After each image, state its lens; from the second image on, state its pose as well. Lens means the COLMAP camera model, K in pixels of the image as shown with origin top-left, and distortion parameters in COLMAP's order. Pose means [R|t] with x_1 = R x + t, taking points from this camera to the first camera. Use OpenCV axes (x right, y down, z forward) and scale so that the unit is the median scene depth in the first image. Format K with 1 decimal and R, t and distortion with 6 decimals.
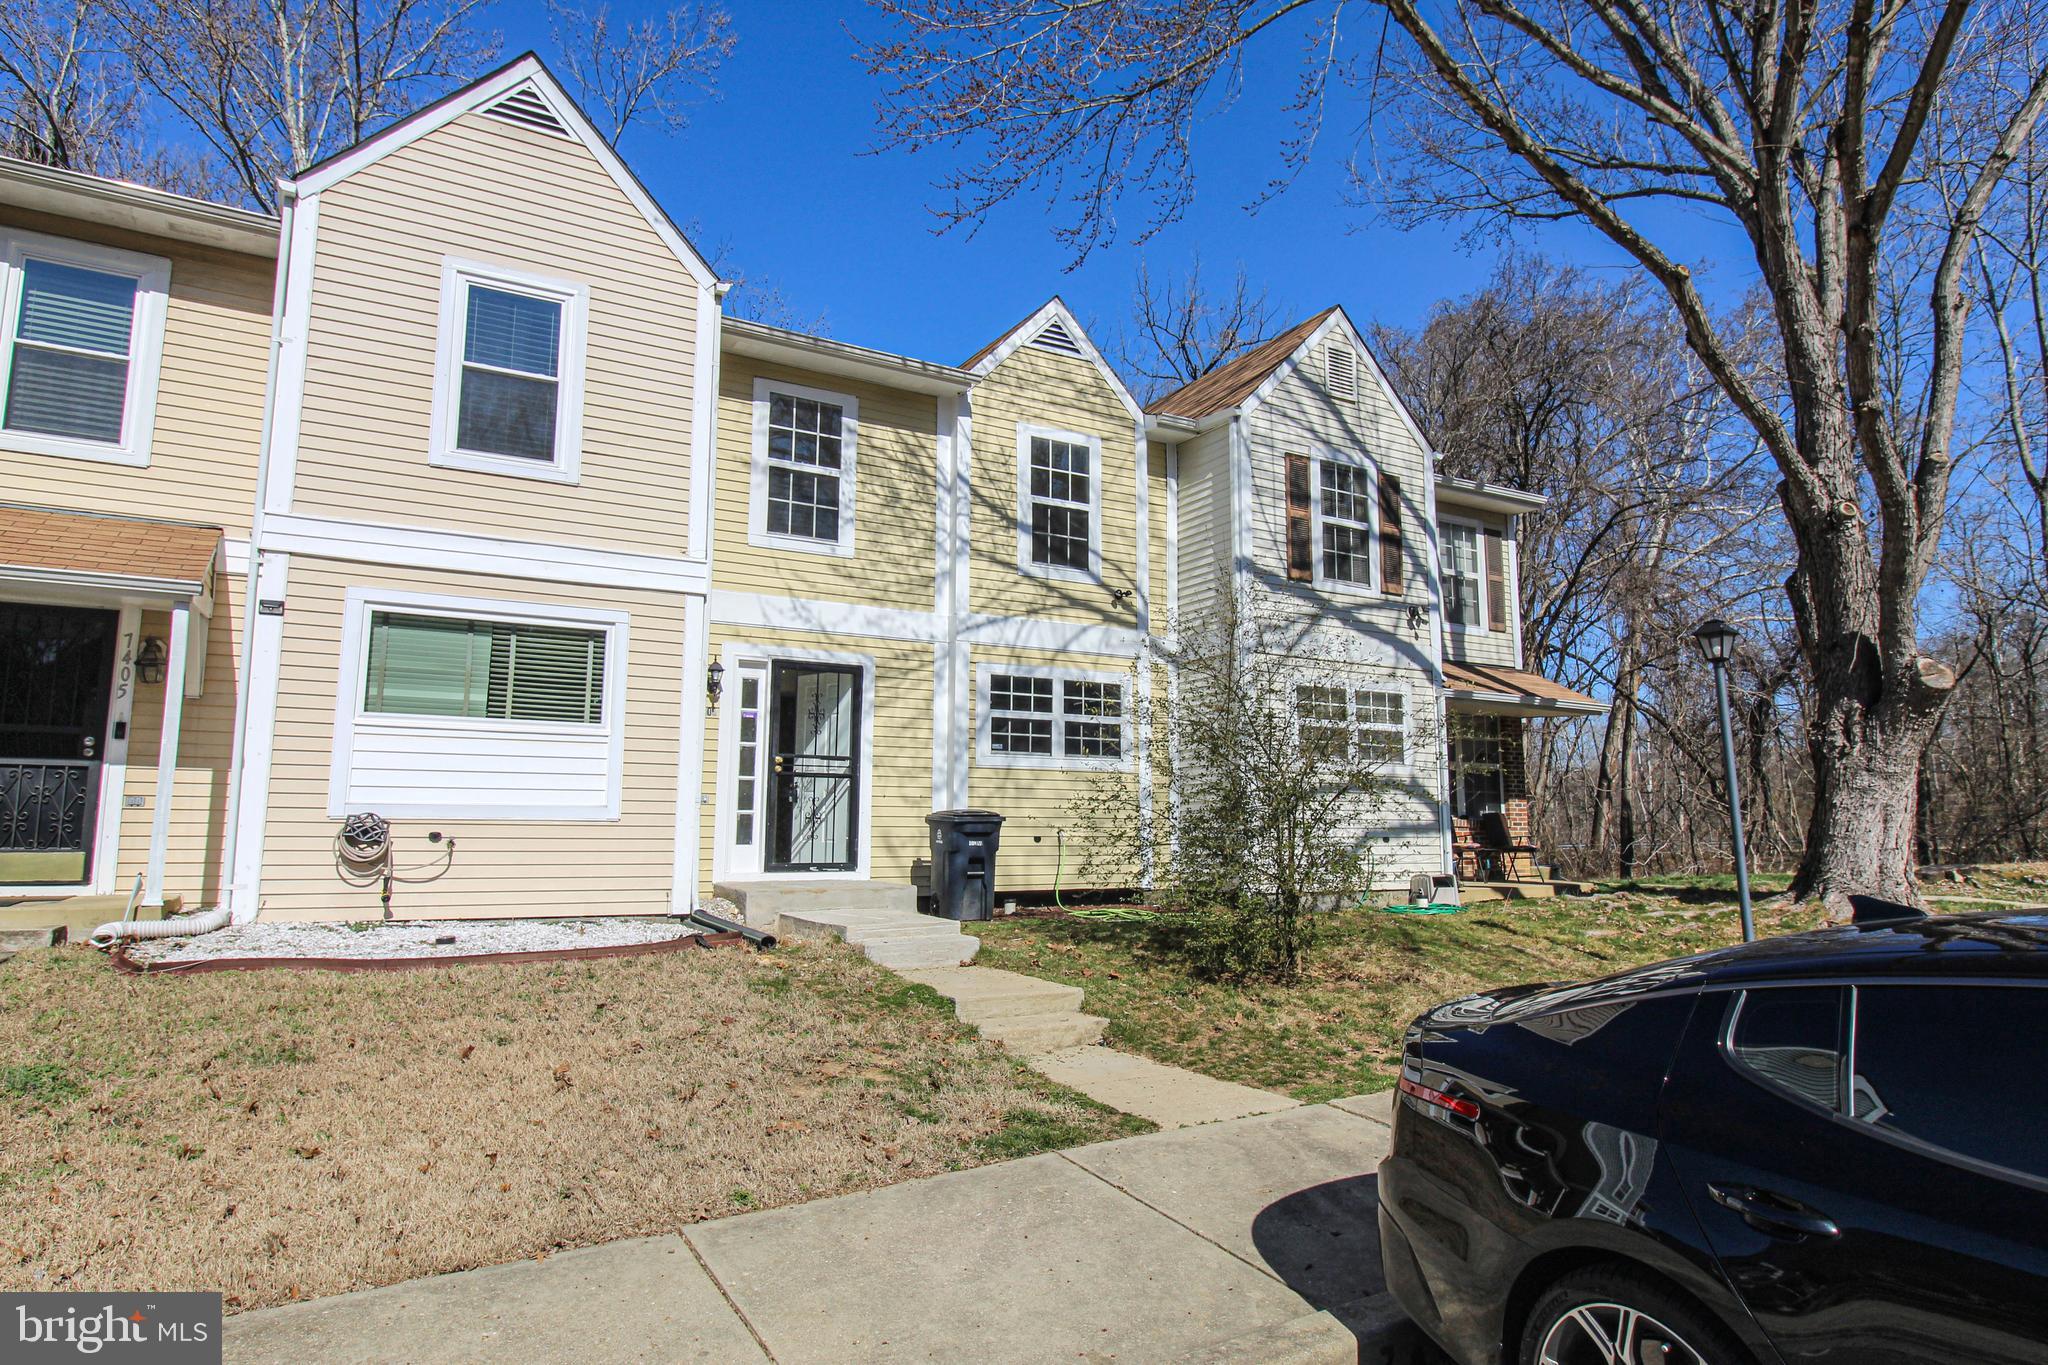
lens RADIAL K [[1177.1, 0, 1029.1], [0, 1177.1, 661.3], [0, 0, 1]] dist [0.014725, -0.012338]
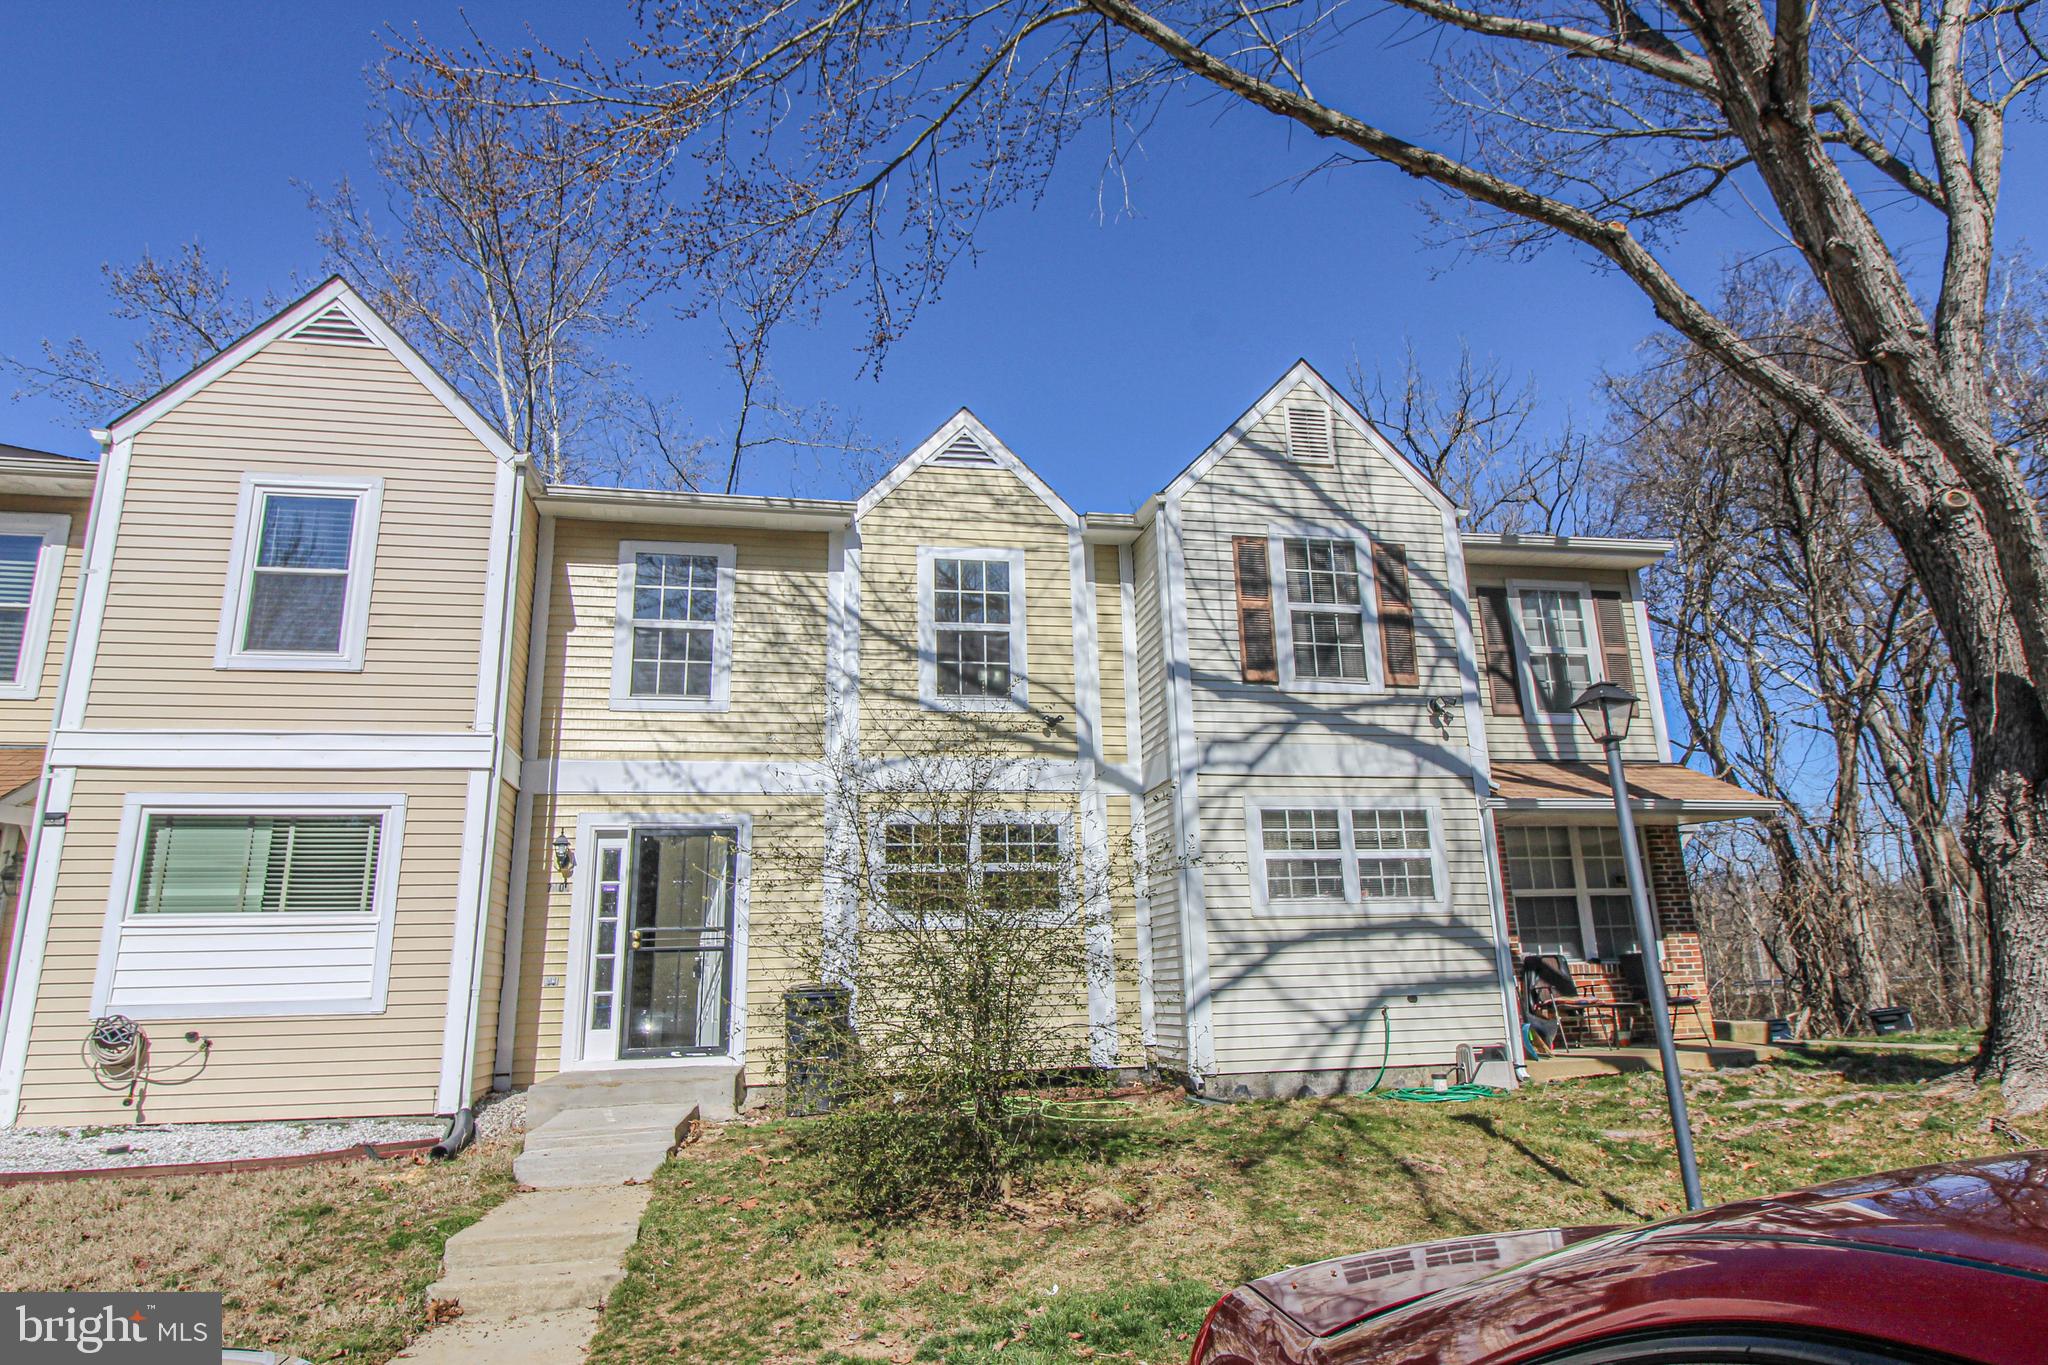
lens RADIAL K [[1177.1, 0, 1024.6], [0, 1177.1, 666.6], [0, 0, 1]] dist [0.014725, -0.012338]
pose [[0.946157, -0.112076, -0.303688, 0.350227], [0.076778, 0.989078, -0.125815, 0.012936], [0.314472, 0.095724, 0.944428, 0.171028]]
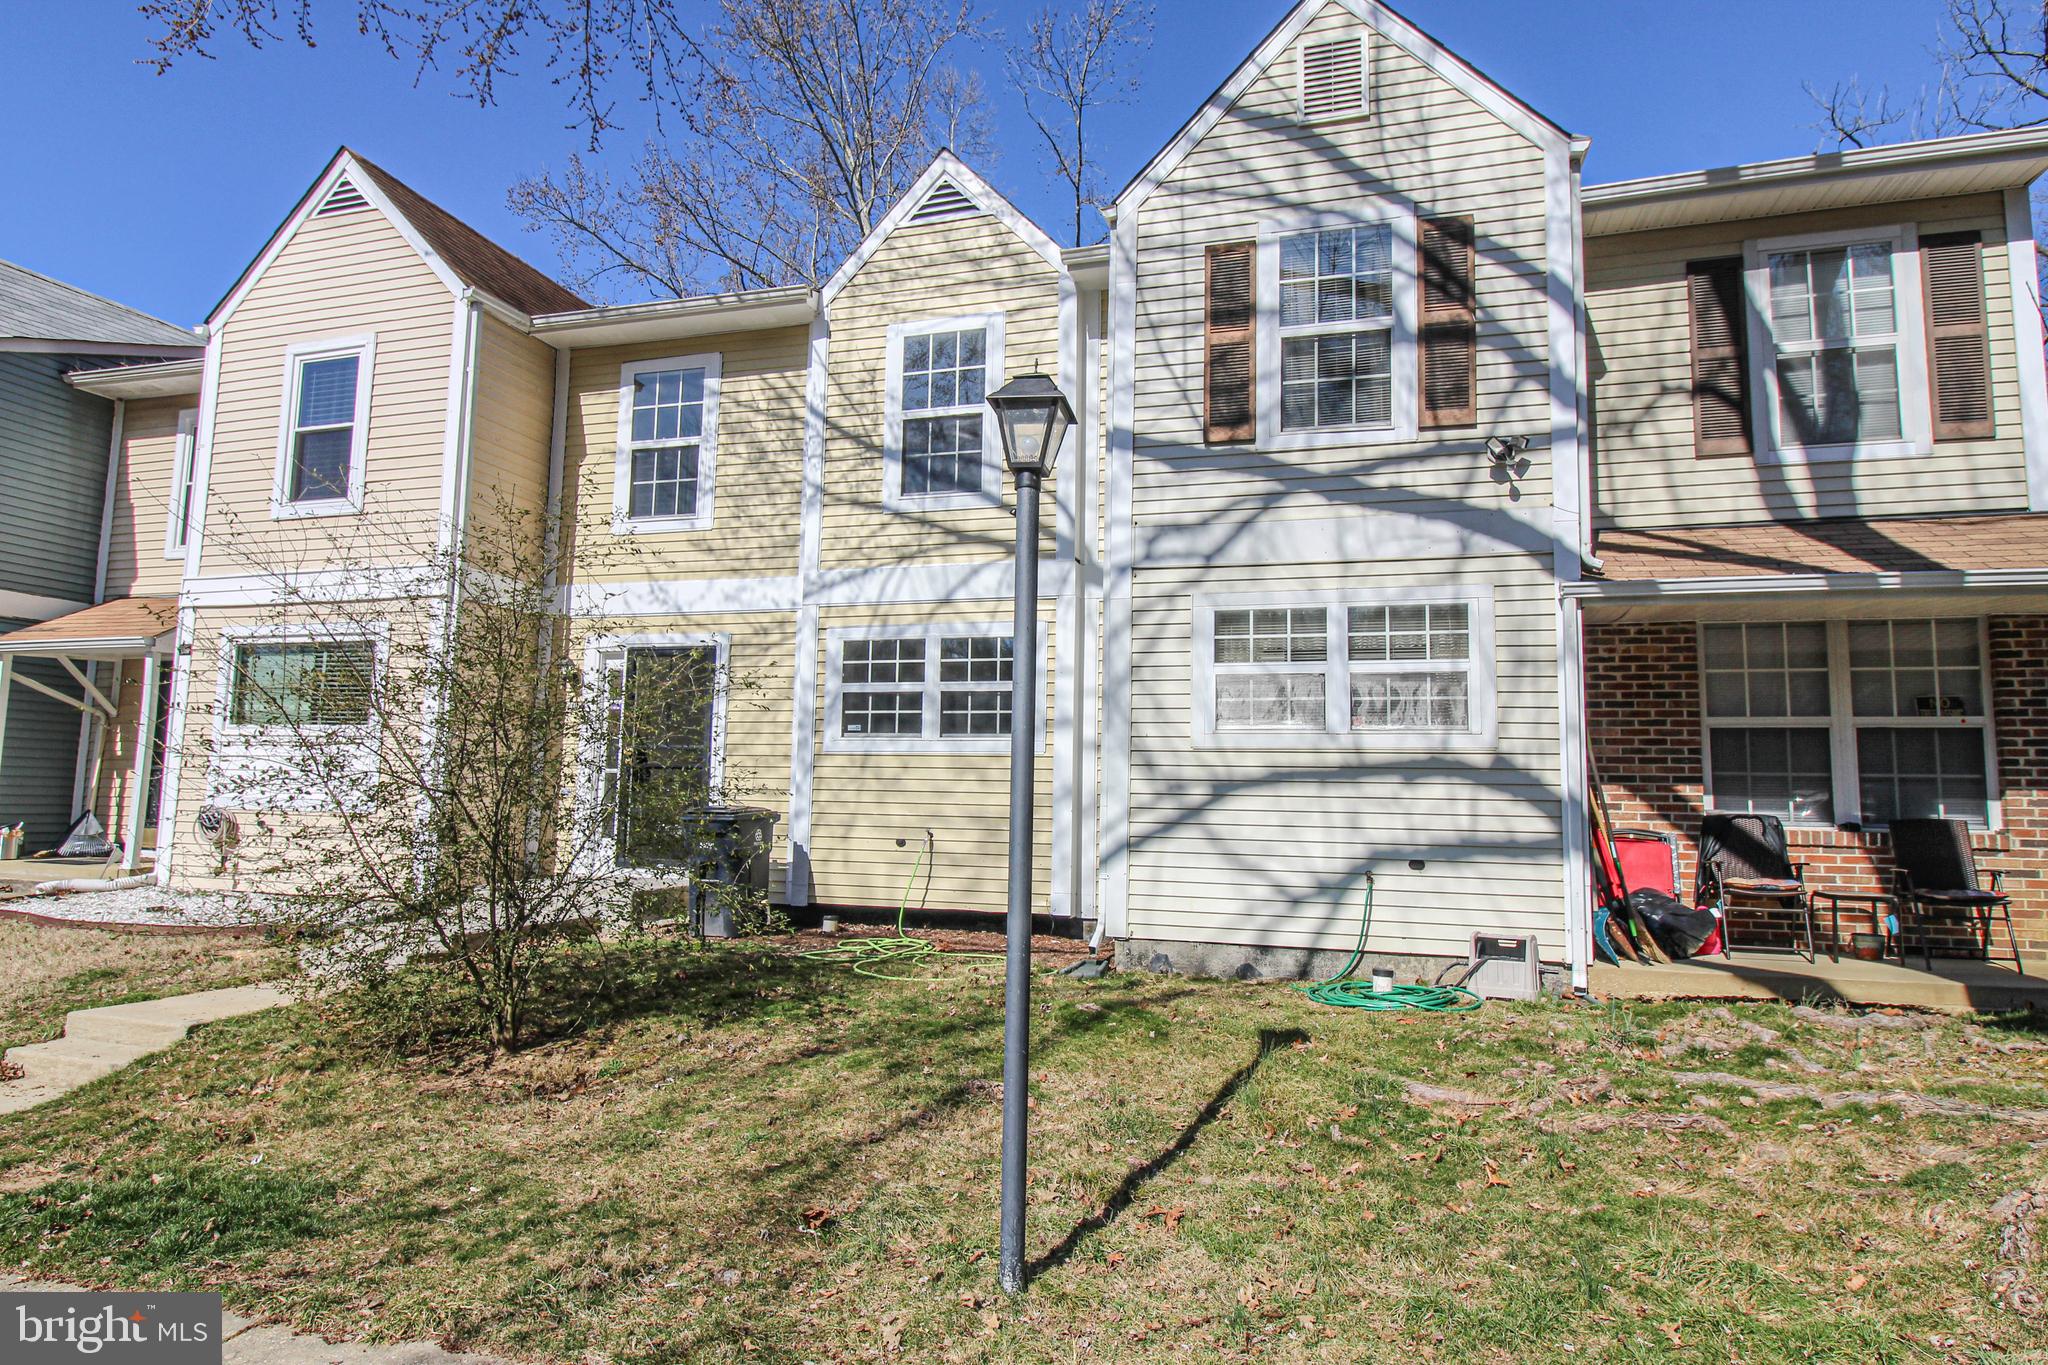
lens RADIAL K [[1177.1, 0, 1028.4], [0, 1177.1, 661.6], [0, 0, 1]] dist [0.014725, -0.012338]
pose [[0.675752, -0.077148, -0.733081, 0.651625], [0.089114, 0.995764, -0.022648, 0.055064], [0.731723, -0.050023, 0.679764, 0.527726]]
